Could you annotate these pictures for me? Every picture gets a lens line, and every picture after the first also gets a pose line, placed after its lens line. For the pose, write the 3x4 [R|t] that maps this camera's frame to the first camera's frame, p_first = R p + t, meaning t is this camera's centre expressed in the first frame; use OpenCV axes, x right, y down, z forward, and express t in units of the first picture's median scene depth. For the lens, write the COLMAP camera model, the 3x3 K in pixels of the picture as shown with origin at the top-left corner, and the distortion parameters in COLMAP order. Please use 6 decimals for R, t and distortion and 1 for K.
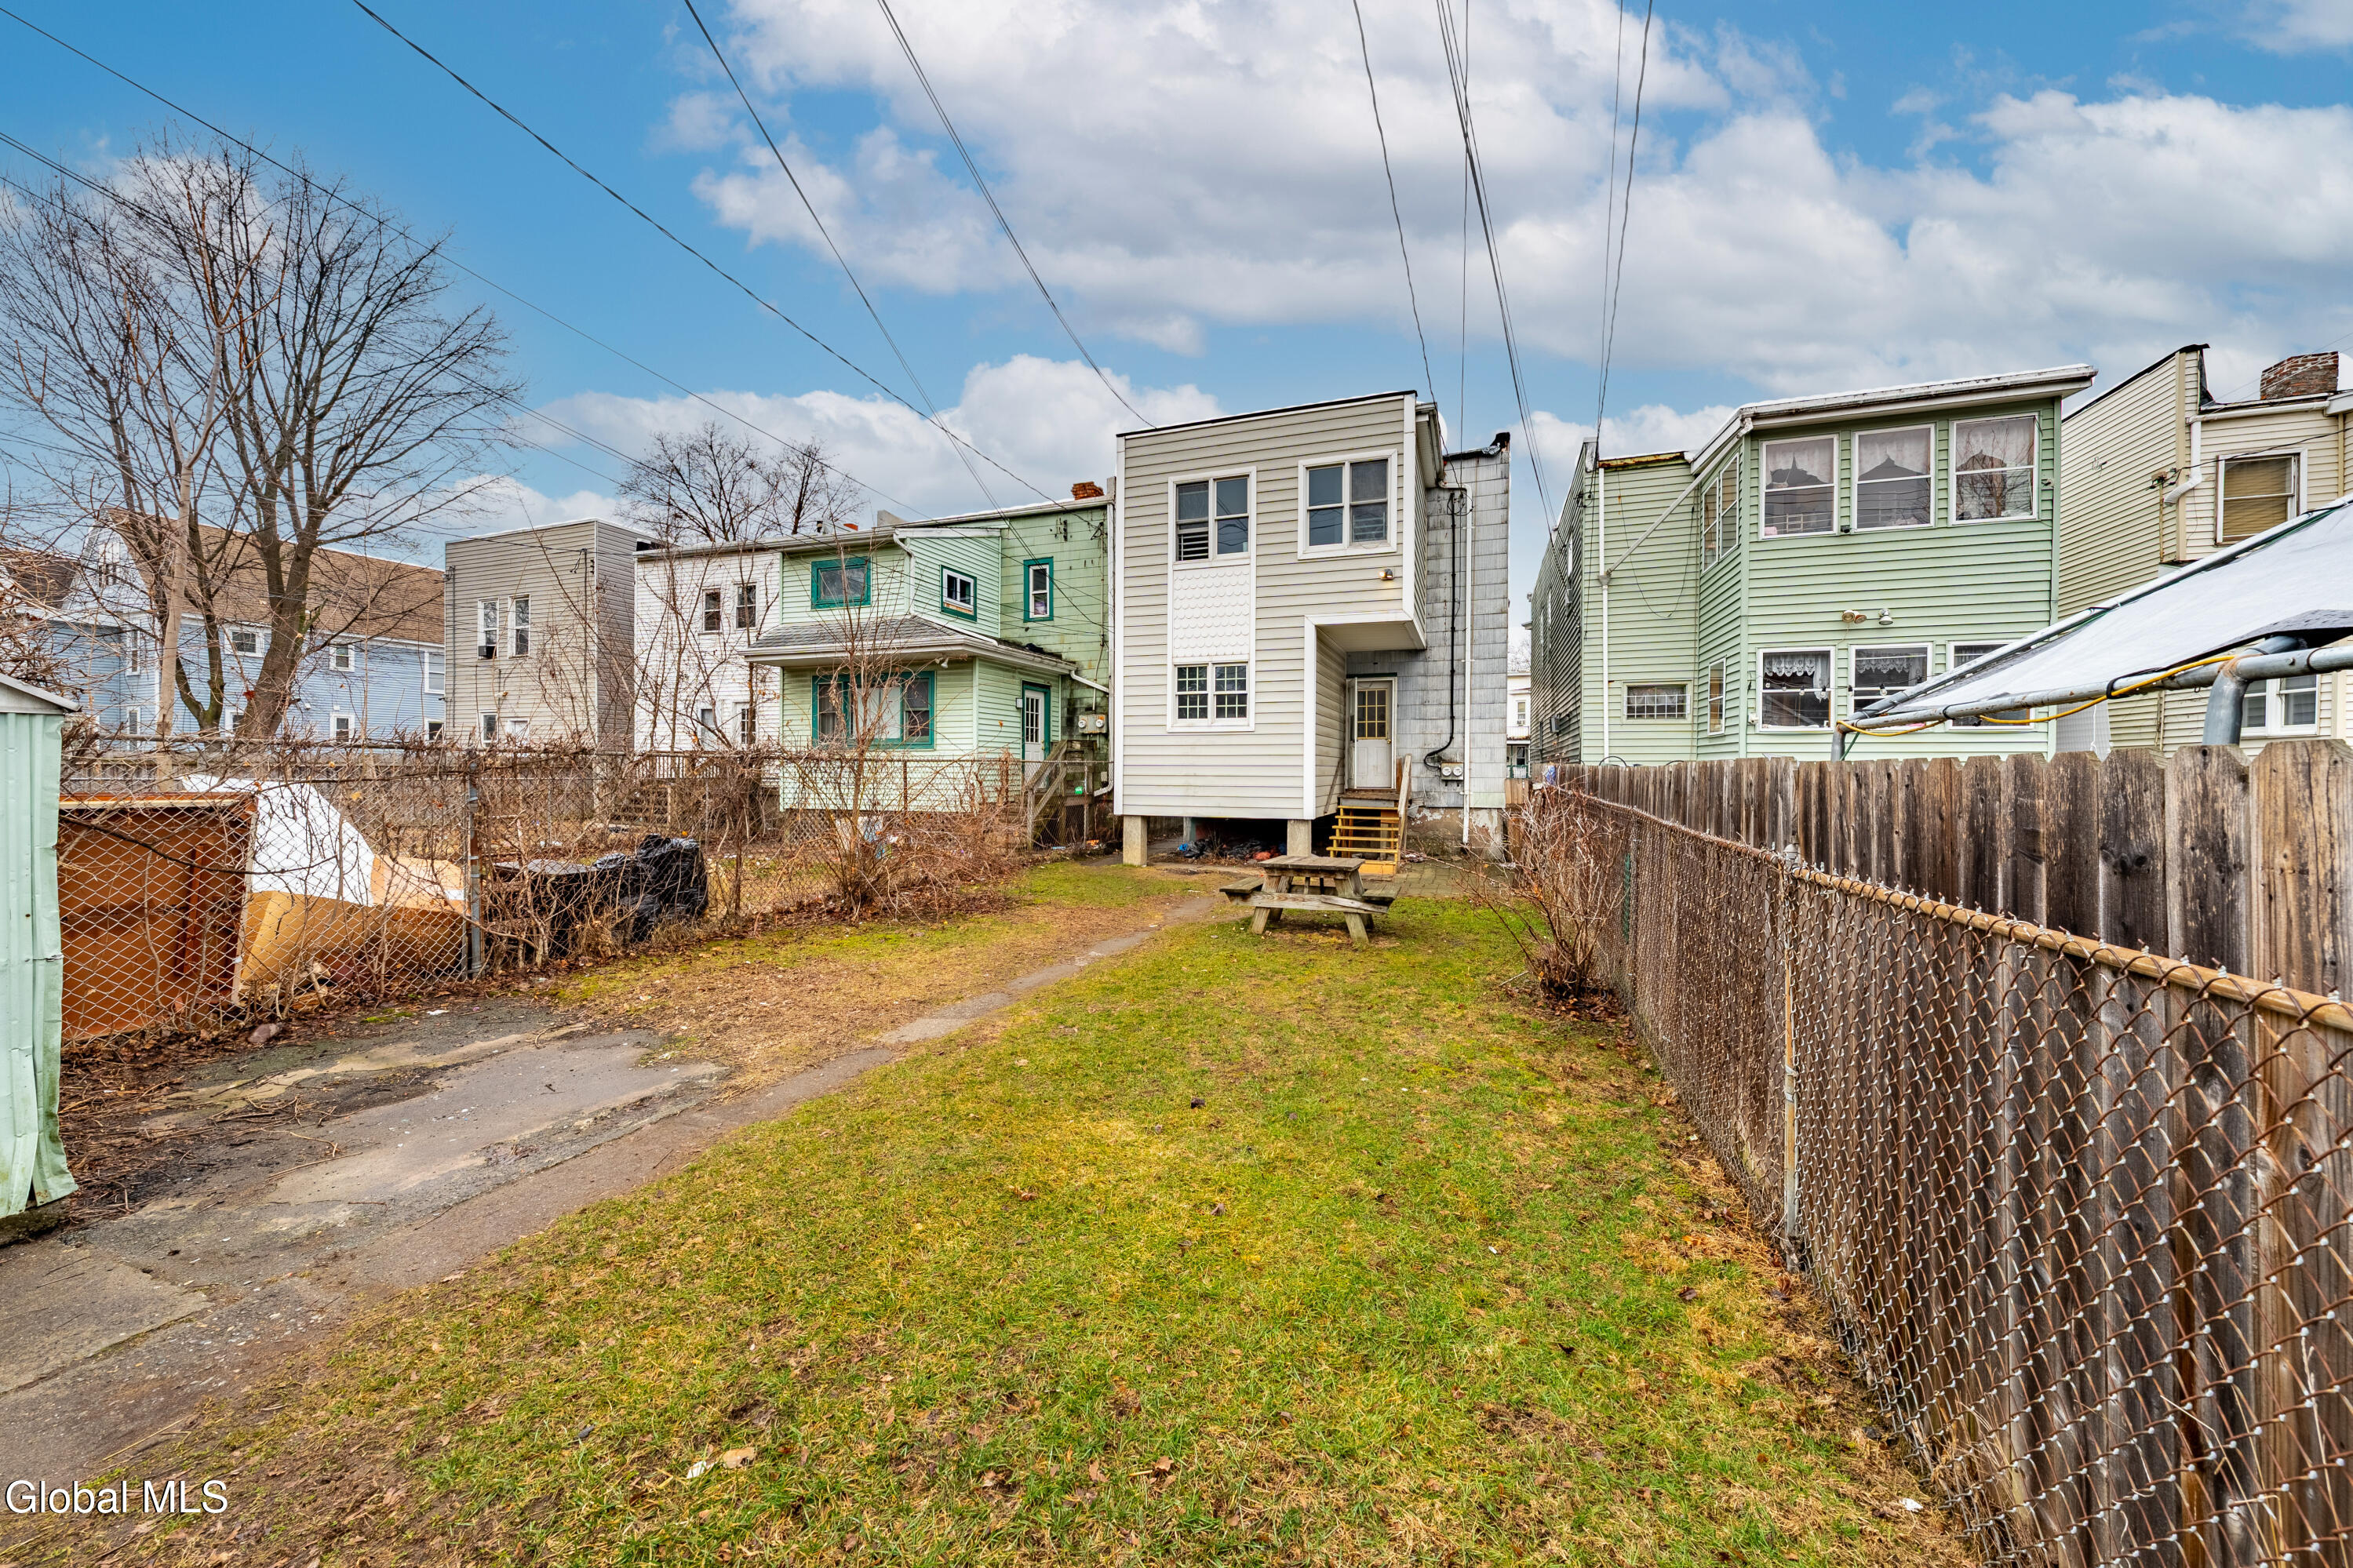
lens RADIAL K [[822.4, 0, 1182.5], [0, 822.4, 776.1], [0, 0, 1]] dist [-0.004063, 0.000195]
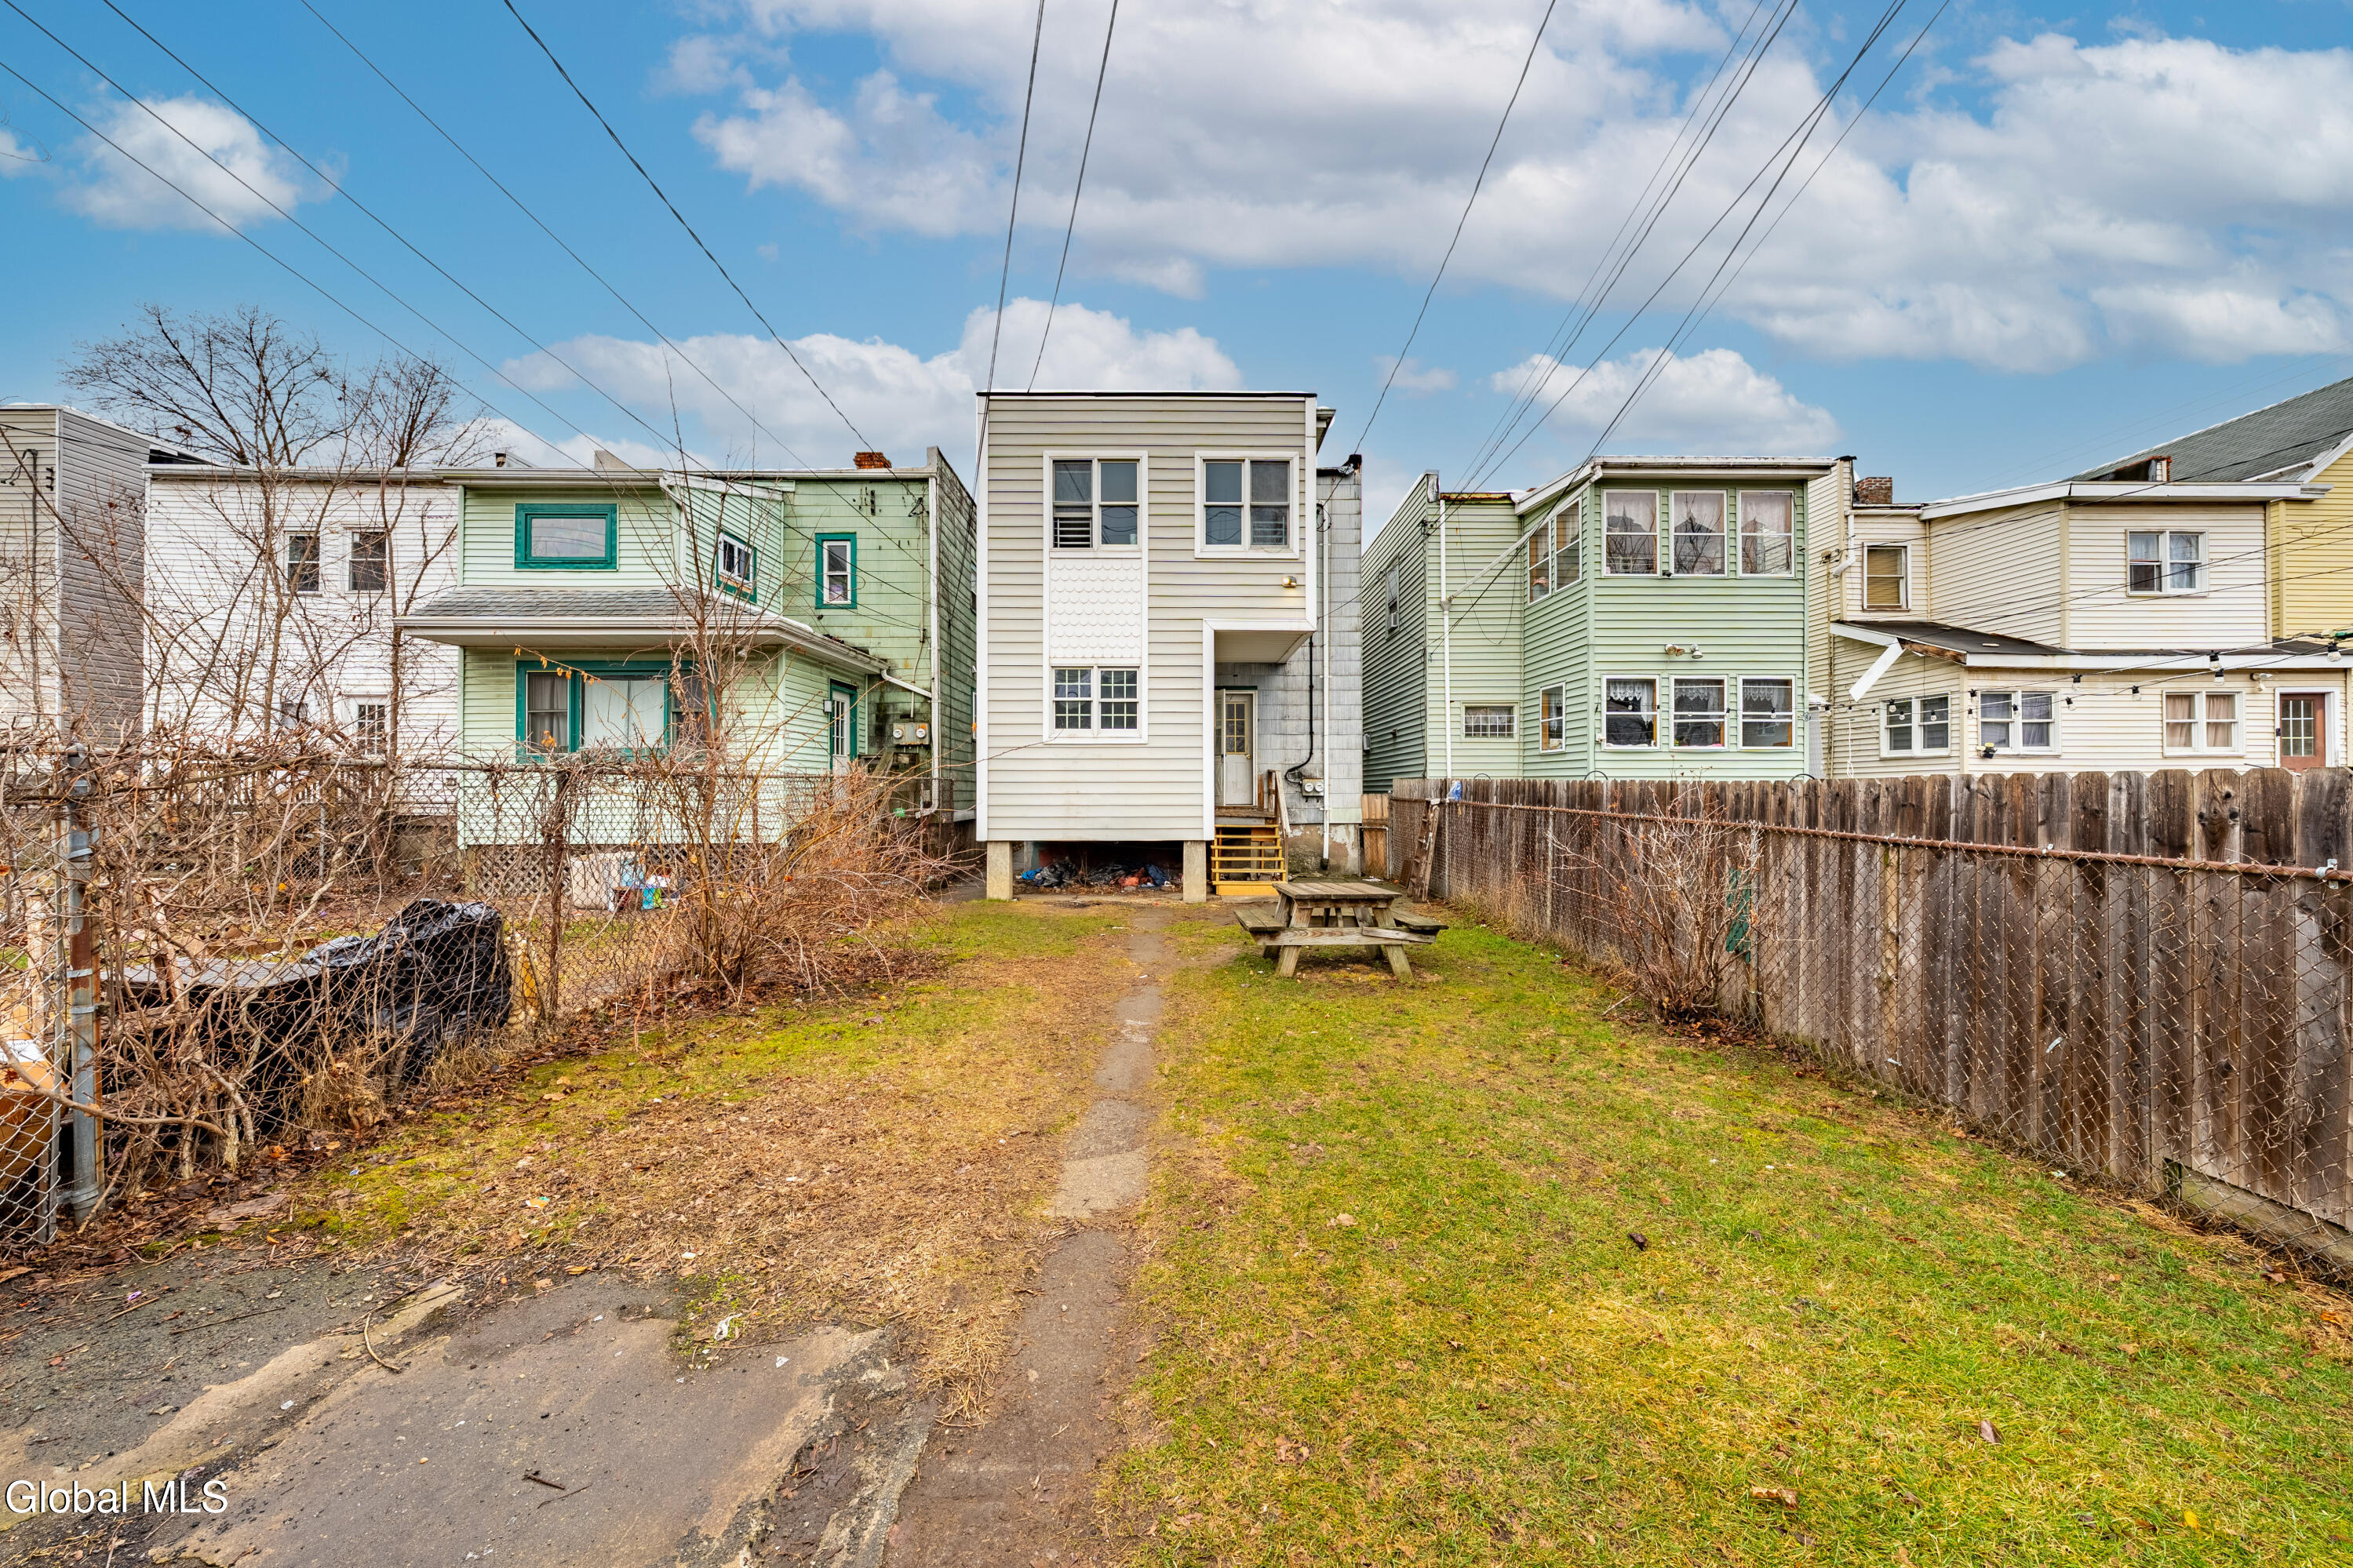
lens RADIAL K [[822.4, 0, 1175.6], [0, 822.4, 783.8], [0, 0, 1]] dist [-0.004063, 0.000195]
pose [[0.935411, -0.003916, 0.353542, -0.207385], [0.008032, 0.999916, -0.010175, -0.001437], [-0.353472, 0.012357, 0.935363, 0.152138]]
